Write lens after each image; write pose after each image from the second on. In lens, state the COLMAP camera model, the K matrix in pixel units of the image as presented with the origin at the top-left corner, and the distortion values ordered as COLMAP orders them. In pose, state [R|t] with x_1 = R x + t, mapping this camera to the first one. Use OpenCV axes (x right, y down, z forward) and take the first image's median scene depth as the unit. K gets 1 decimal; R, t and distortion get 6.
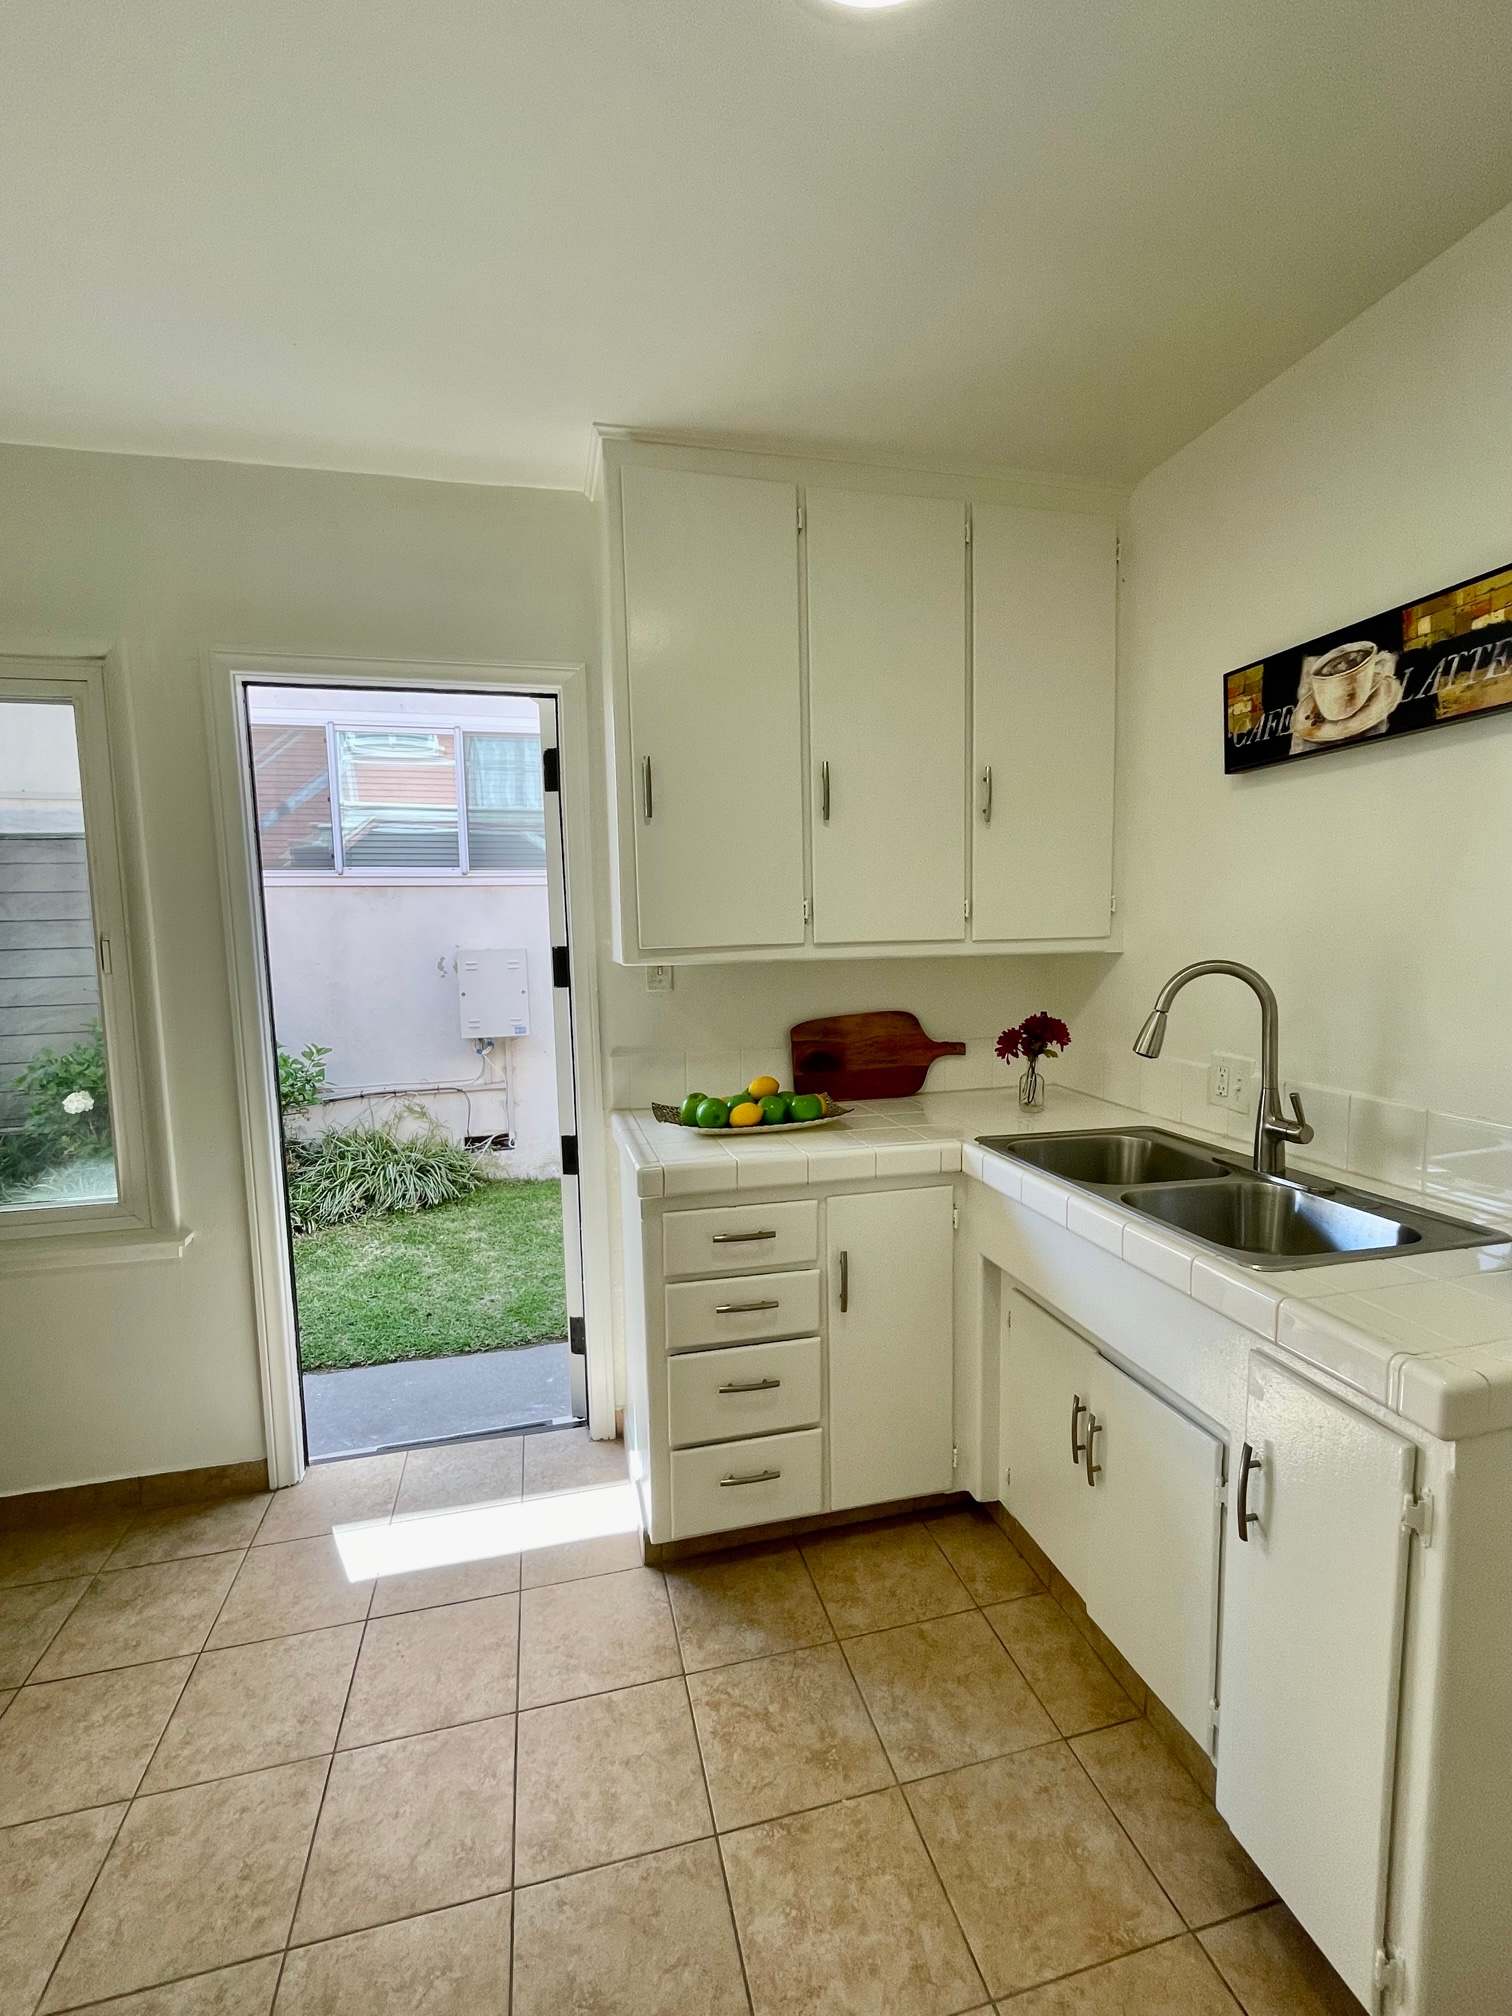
lens RADIAL K [[872.3, 0, 757.8], [0, 872.3, 1014.4], [0, 0, 1]] dist [-0.002677, -0.001319]
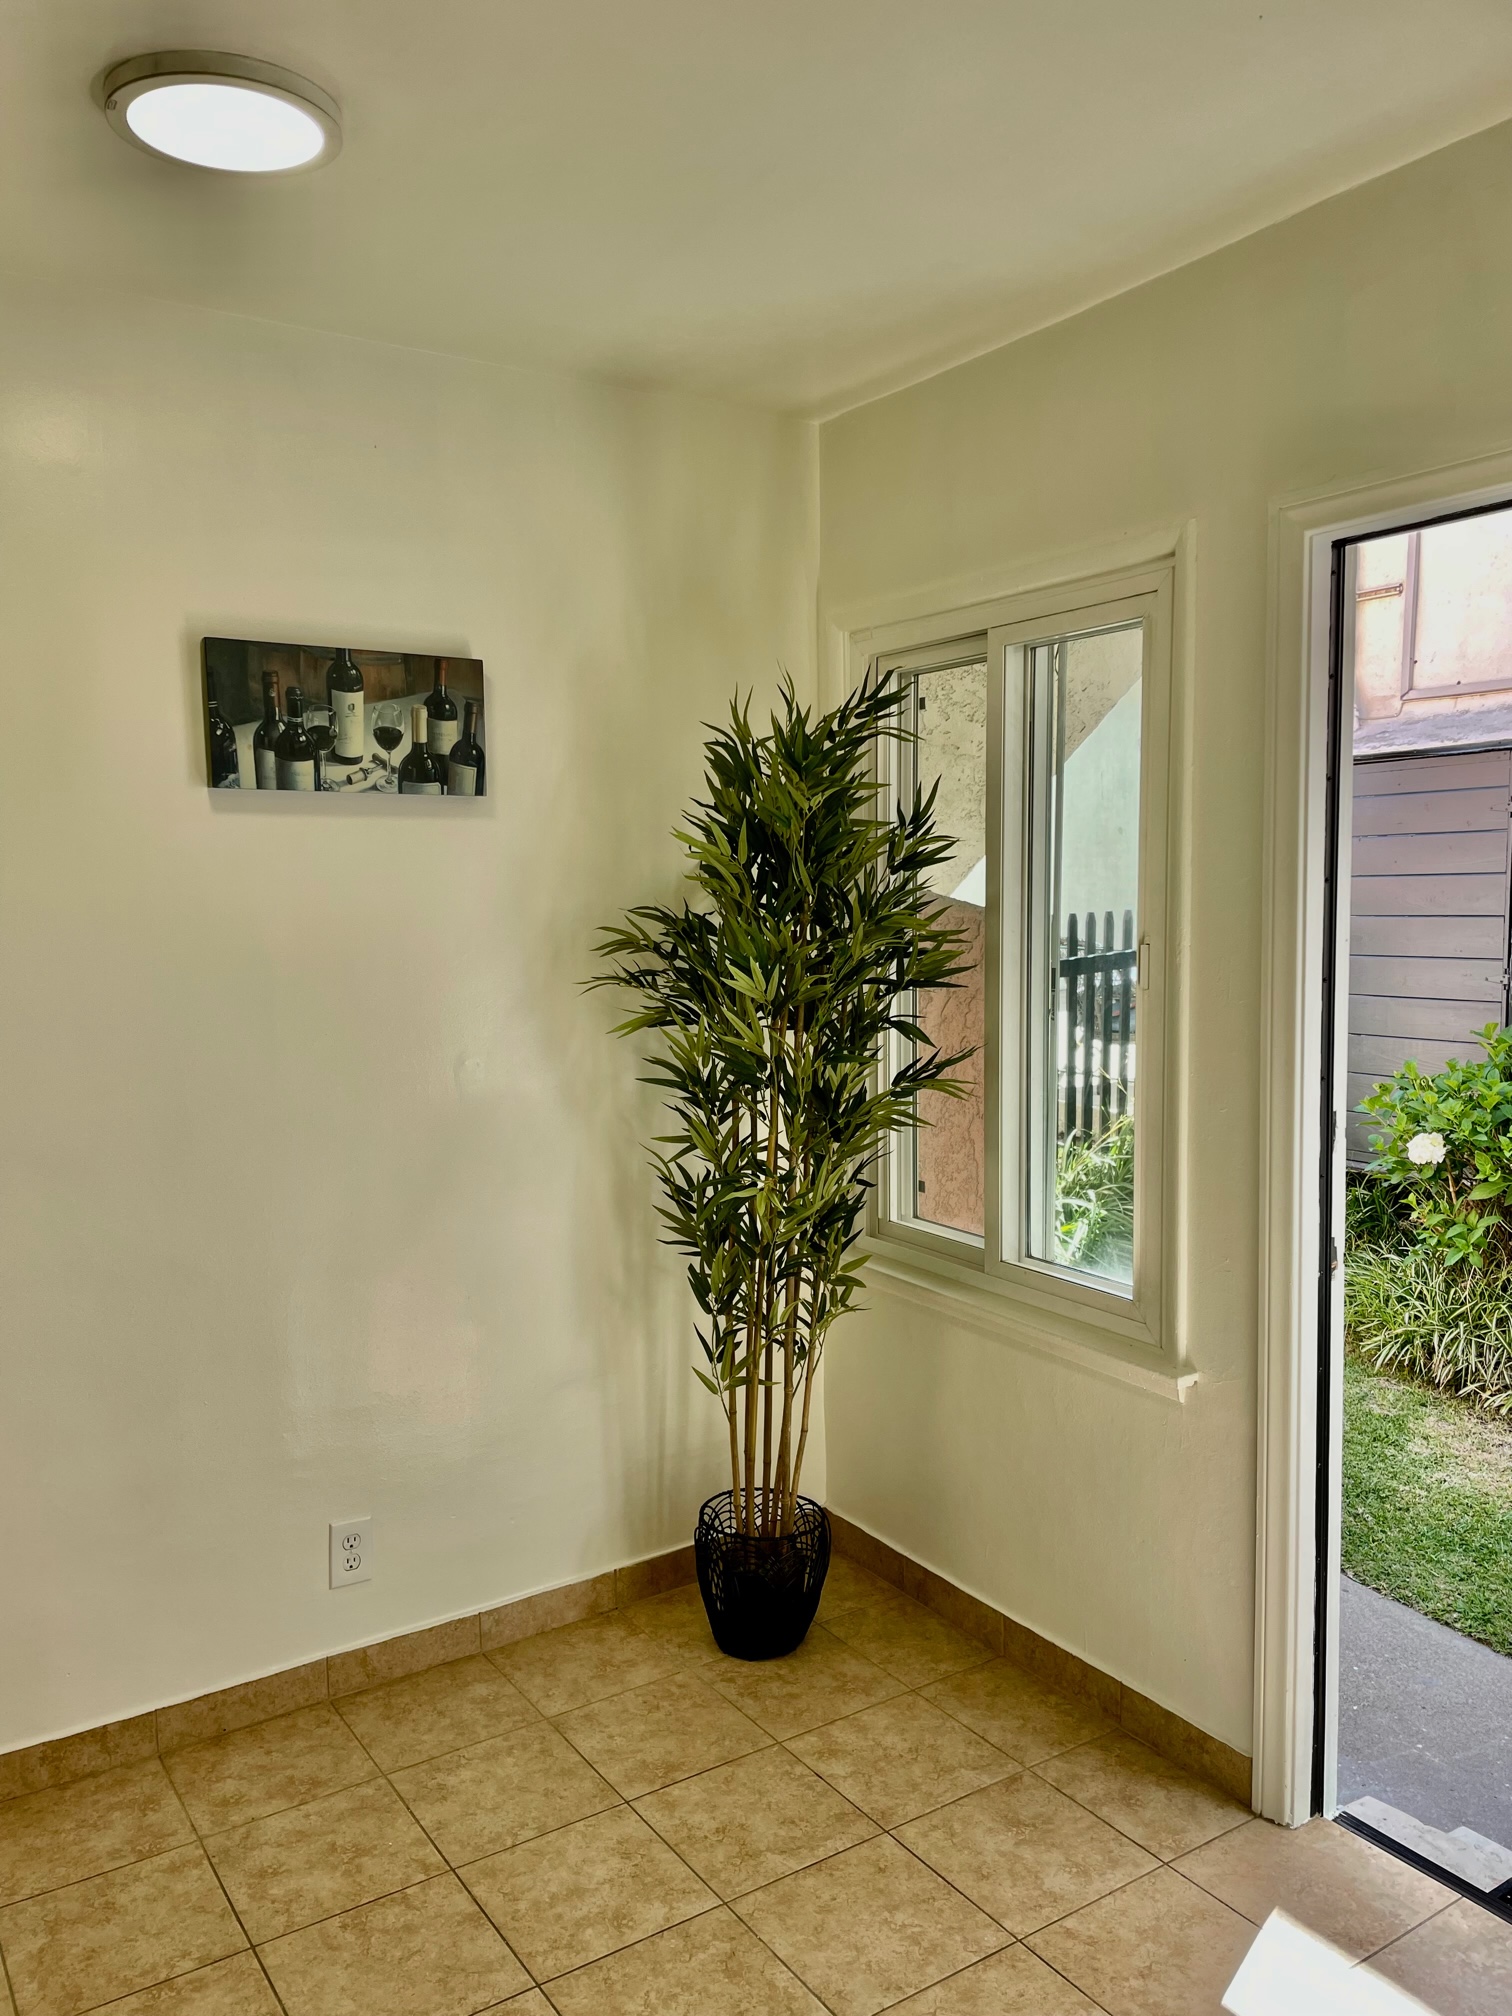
lens RADIAL K [[1519.2, 0, 755.4], [0, 1519.2, 1002.1], [0, 0, 1]] dist [0.014720, -0.003447]
pose [[0.324226, 0.082463, -0.942378, 0.504804], [-0.086023, 0.994636, 0.057439, -0.115459], [0.942060, 0.062443, 0.329581, 0.389632]]
